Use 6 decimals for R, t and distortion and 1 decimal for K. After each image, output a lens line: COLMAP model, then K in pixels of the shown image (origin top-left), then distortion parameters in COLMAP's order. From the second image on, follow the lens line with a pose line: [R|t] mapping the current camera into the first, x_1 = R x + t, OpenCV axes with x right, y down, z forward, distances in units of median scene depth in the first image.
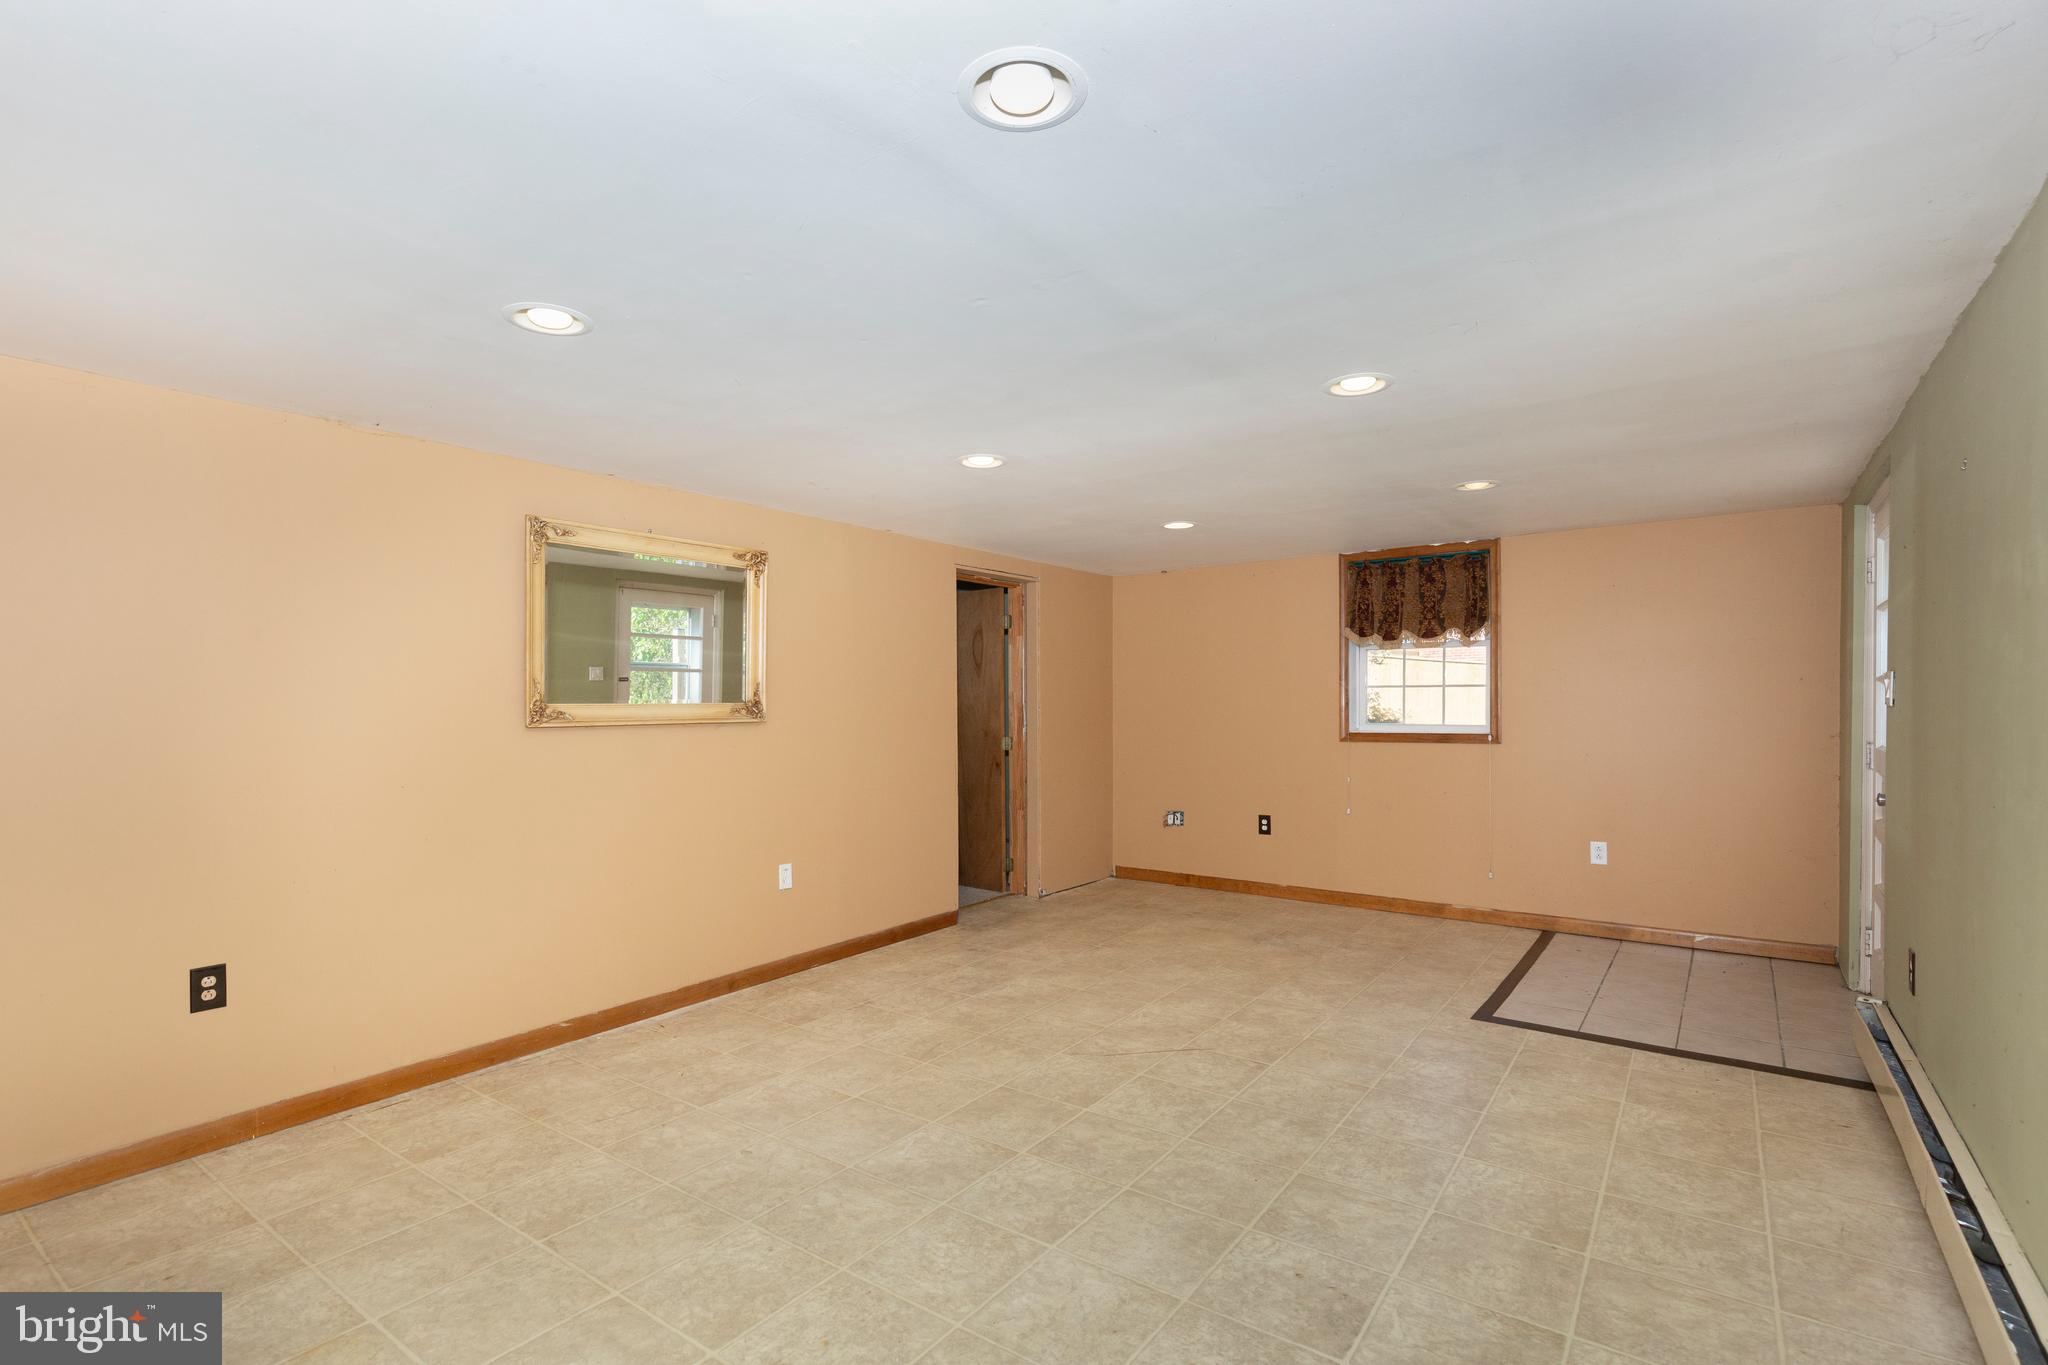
lens RADIAL K [[953.2, 0, 1018.1], [0, 953.2, 699.9], [0, 0, 1]] dist [0.004774, 0.000080]
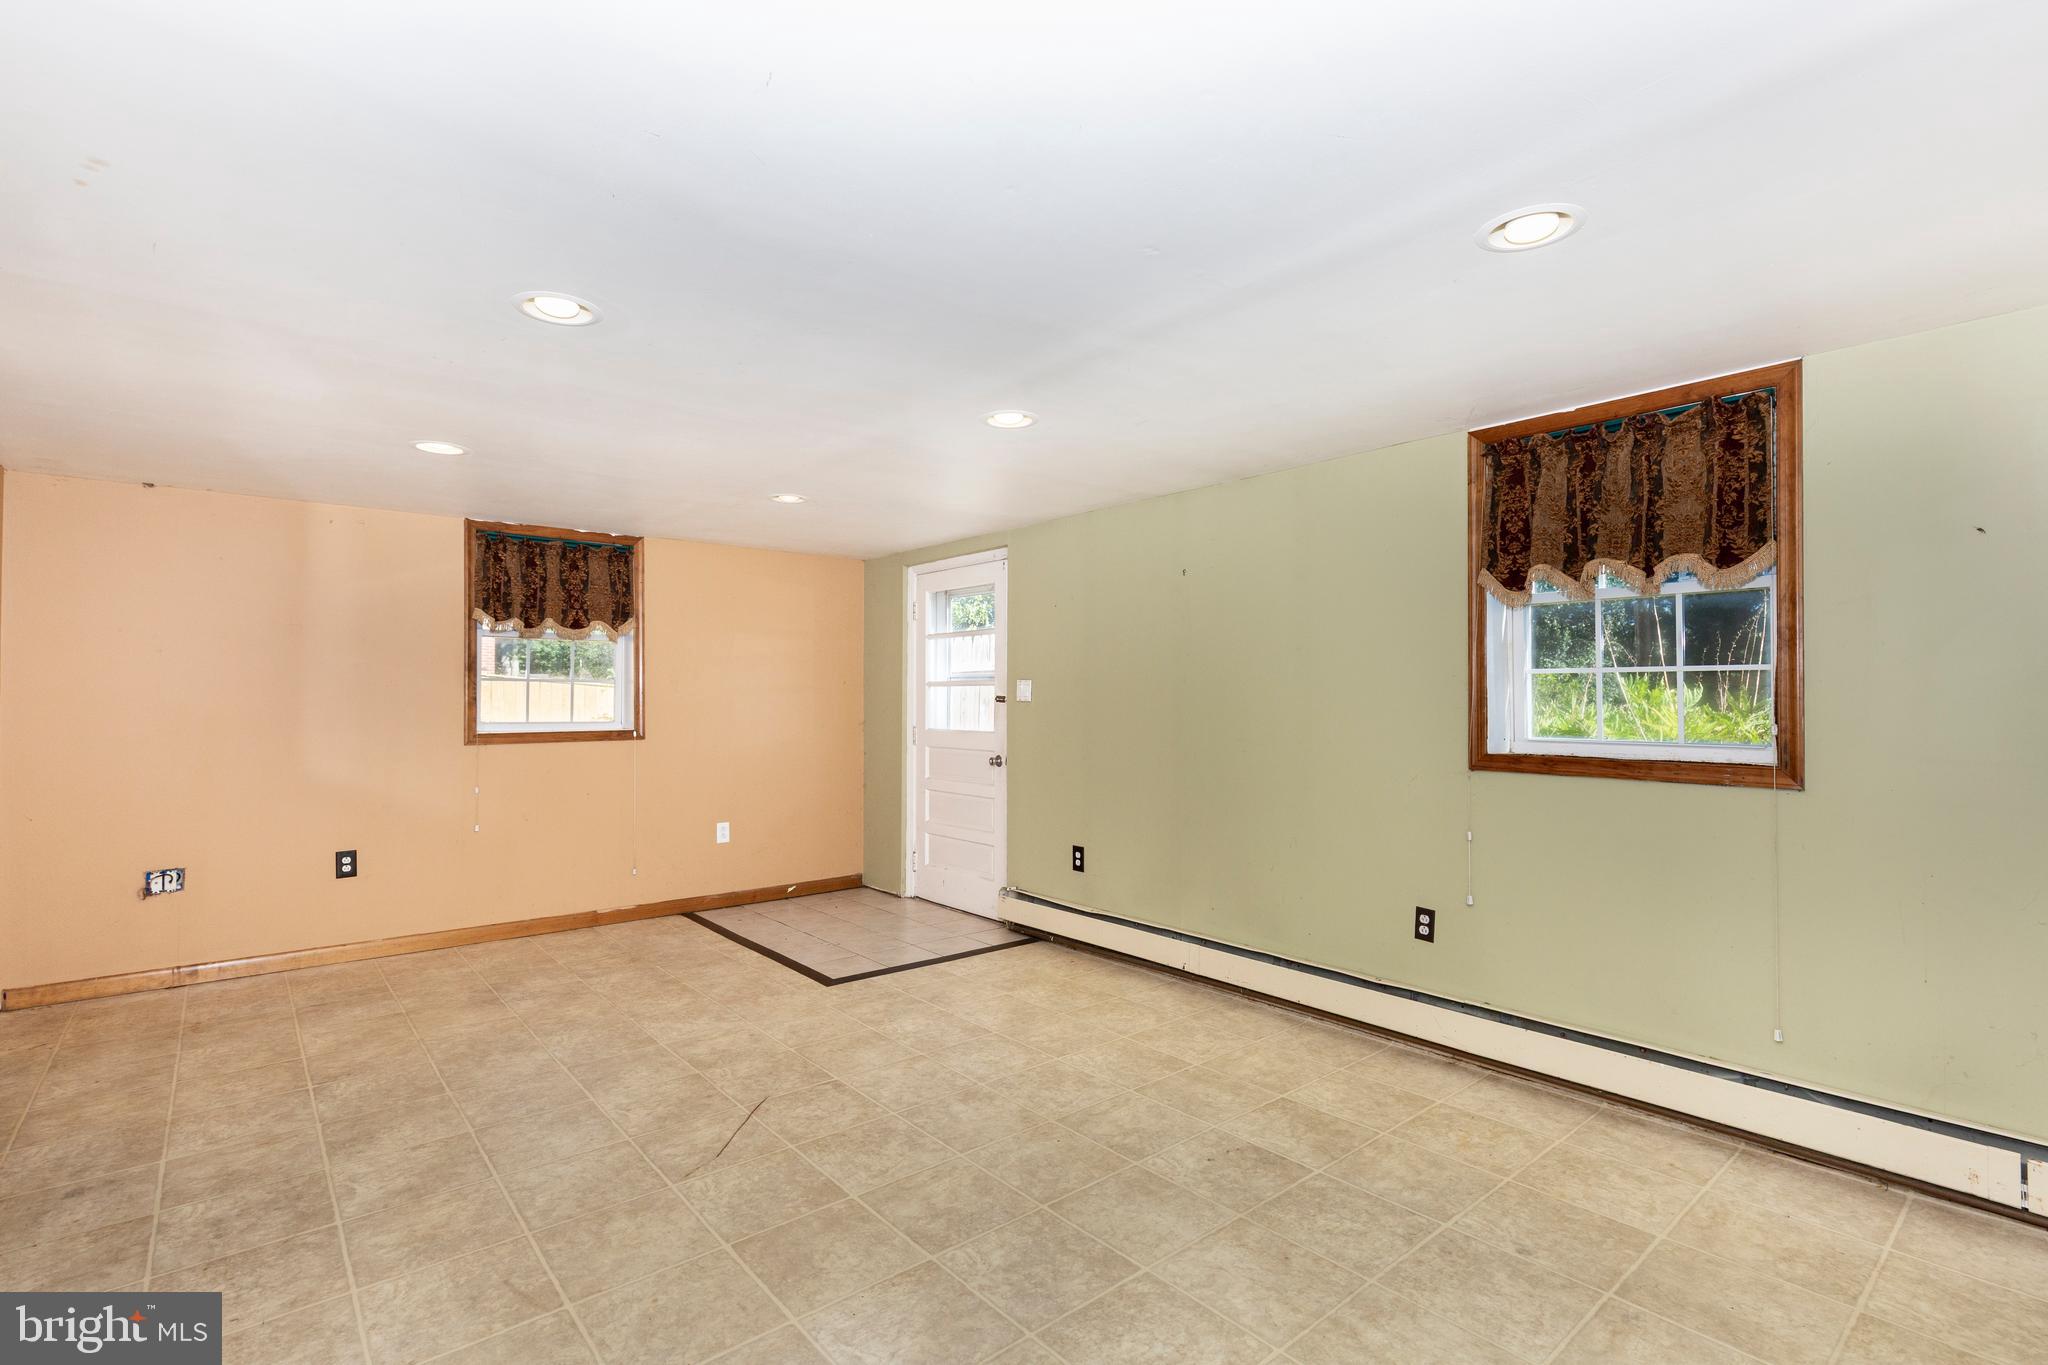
lens RADIAL K [[953.2, 0, 1017.1], [0, 953.2, 683.3], [0, 0, 1]] dist [0.004774, 0.000080]
pose [[0.242441, 0.020715, 0.969945, -0.472913], [-0.003321, 0.999784, -0.020523, 0.007200], [-0.970160, 0.001754, 0.242458, 0.458343]]
